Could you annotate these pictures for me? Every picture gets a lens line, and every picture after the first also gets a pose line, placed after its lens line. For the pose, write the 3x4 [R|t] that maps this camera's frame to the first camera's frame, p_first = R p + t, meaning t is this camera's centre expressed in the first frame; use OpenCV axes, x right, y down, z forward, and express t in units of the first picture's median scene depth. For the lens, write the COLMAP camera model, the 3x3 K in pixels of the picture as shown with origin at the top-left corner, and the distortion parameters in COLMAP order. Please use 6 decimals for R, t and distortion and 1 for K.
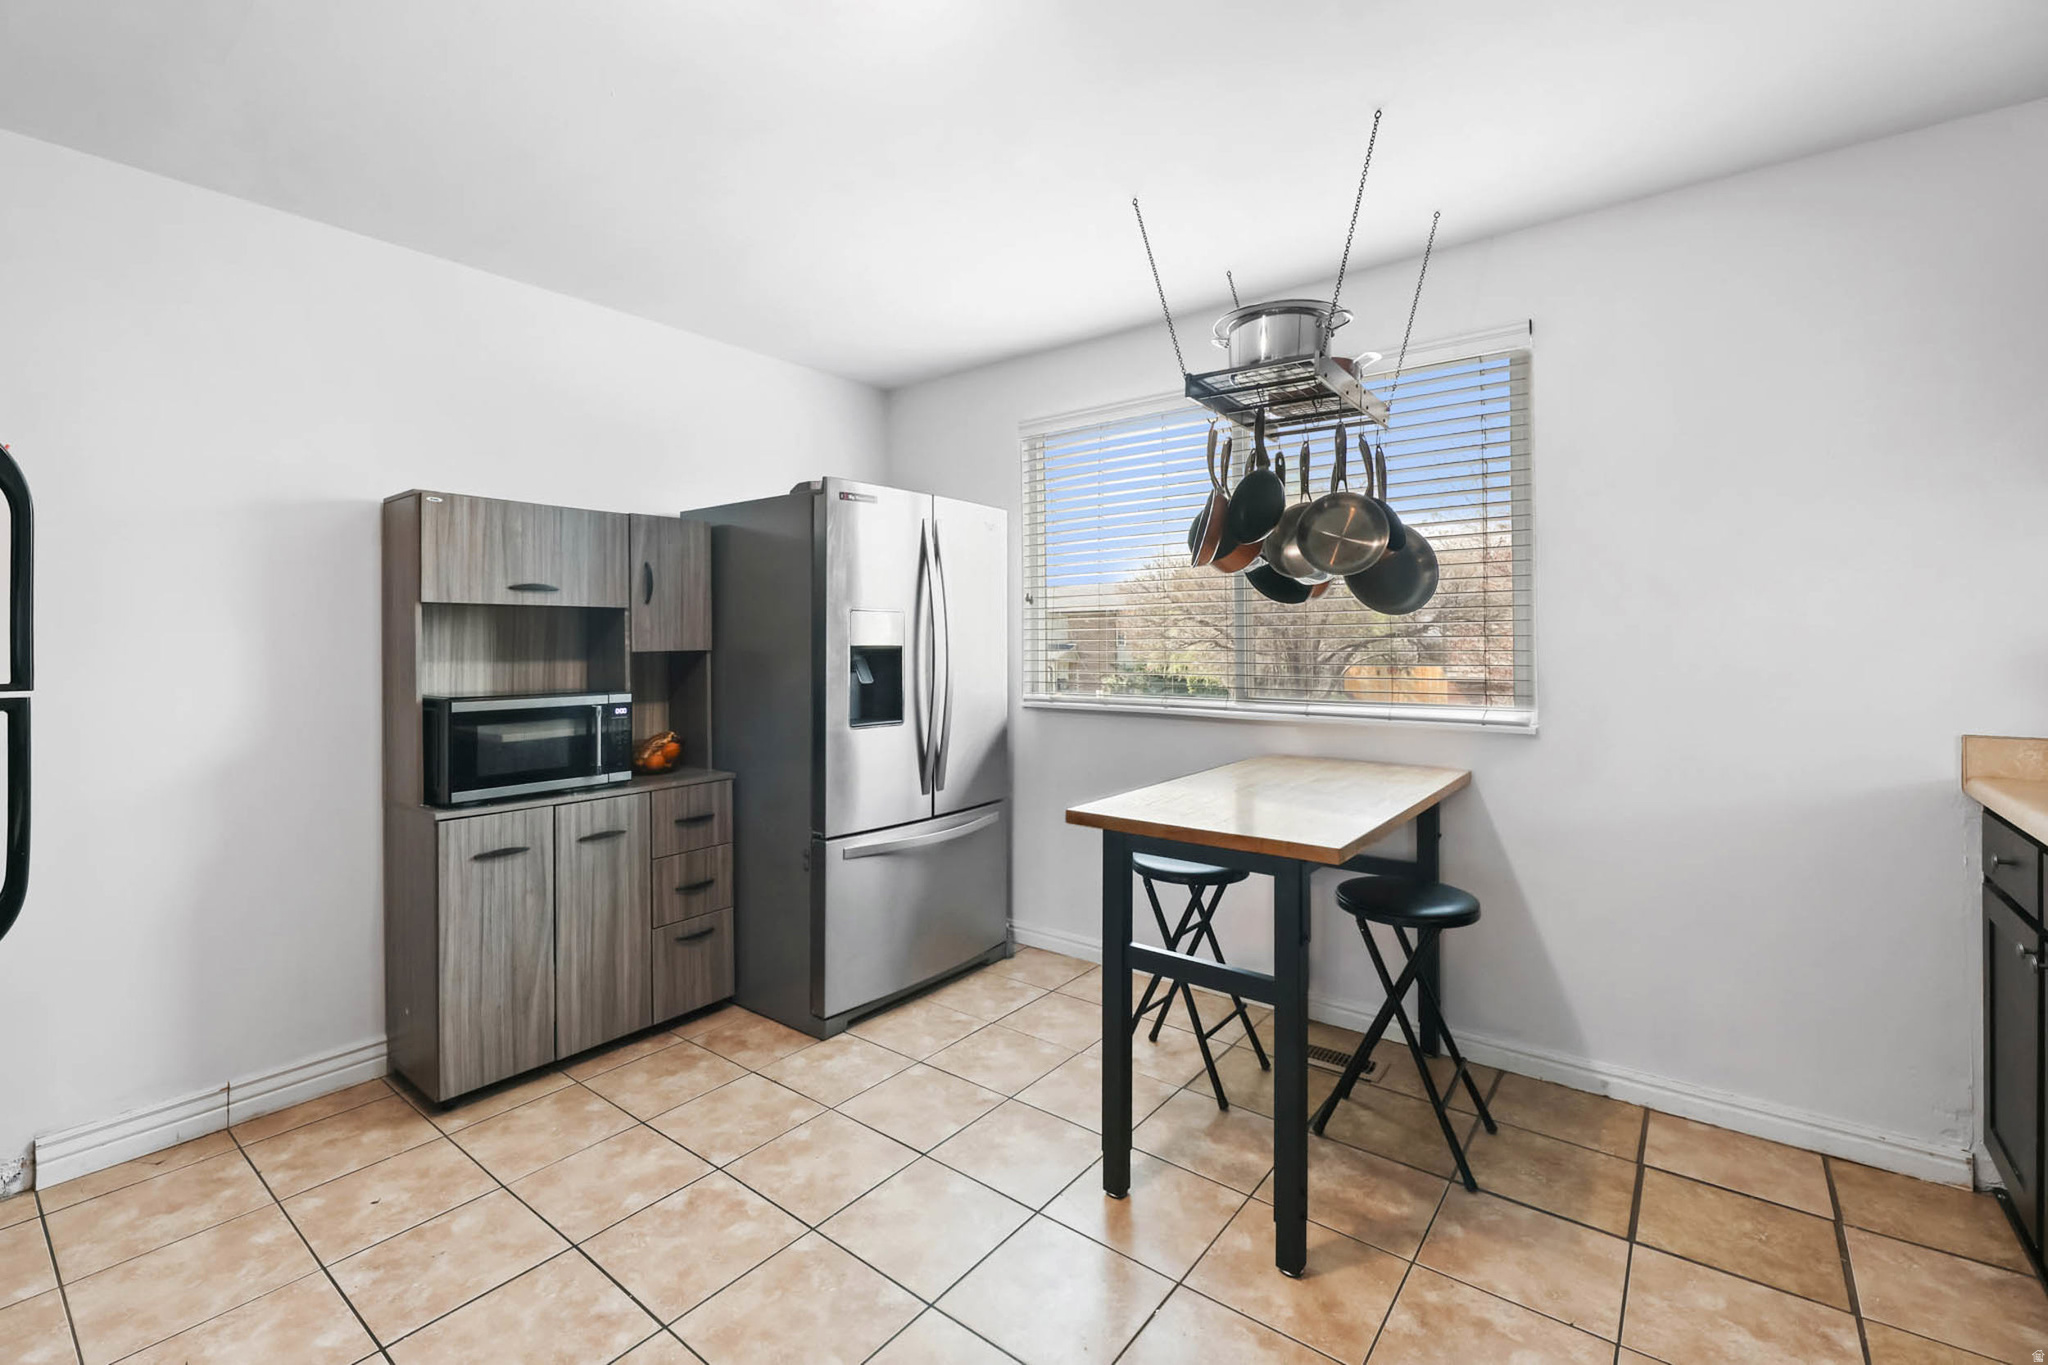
lens RADIAL K [[883.7, 0, 974.6], [0, 883.7, 630.8], [0, 0, 1]] dist [-0.002331, -0.001766]
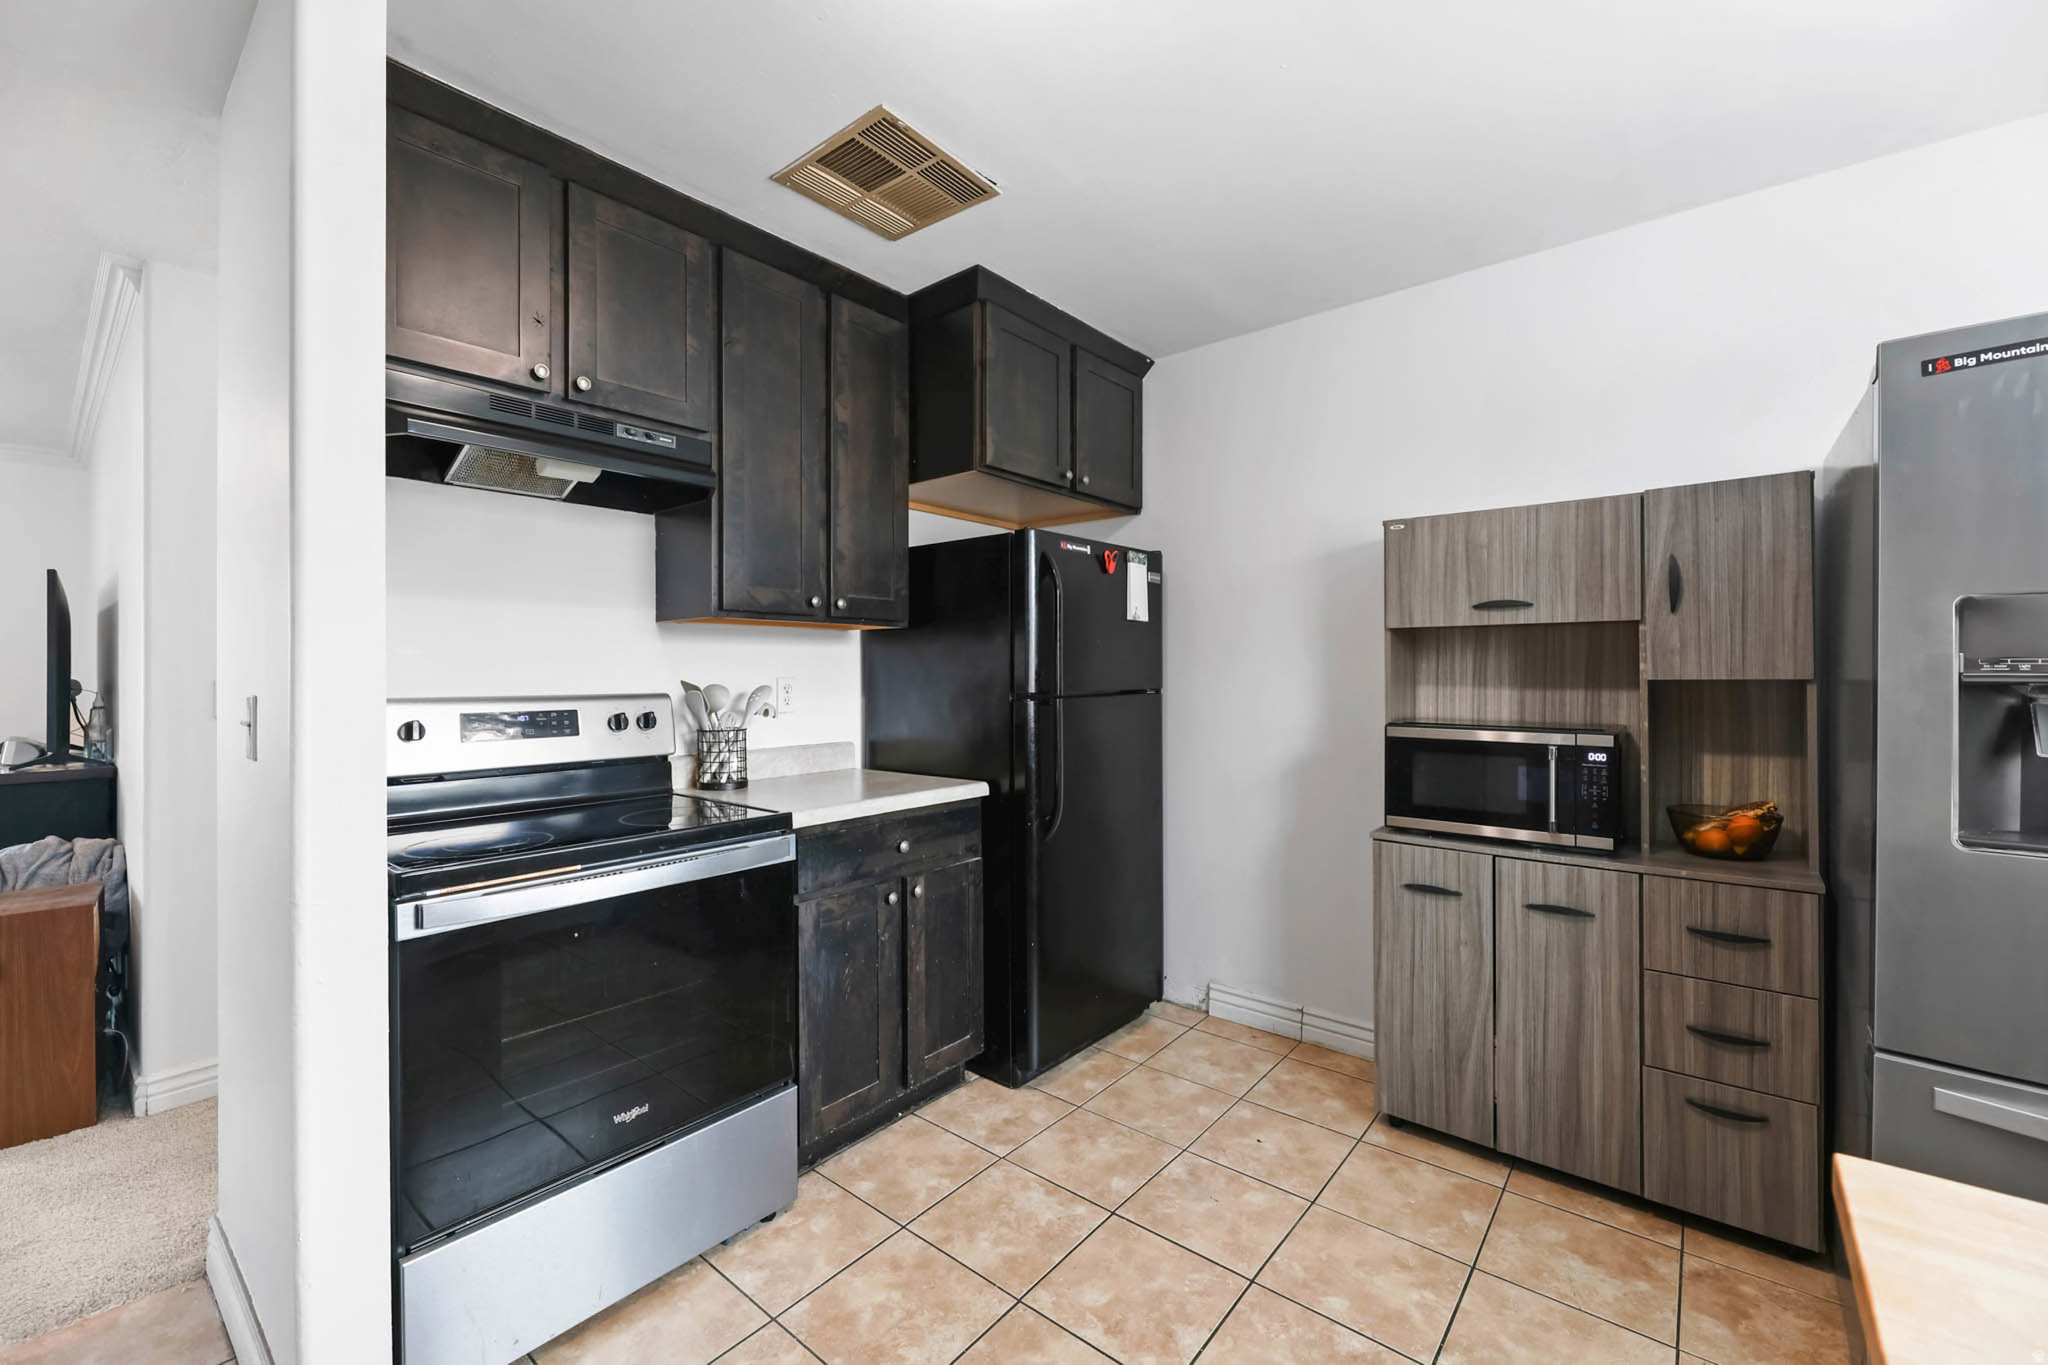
lens RADIAL K [[838.3, 0, 1032.9], [0, 838.3, 665.7], [0, 0, 1]] dist [-0.010648, -0.000100]
pose [[-0.001092, 0.000931, -0.999999, 0.348237], [0.012914, 0.999916, 0.000917, 0.005417], [0.999916, -0.012913, -0.001103, 0.560970]]
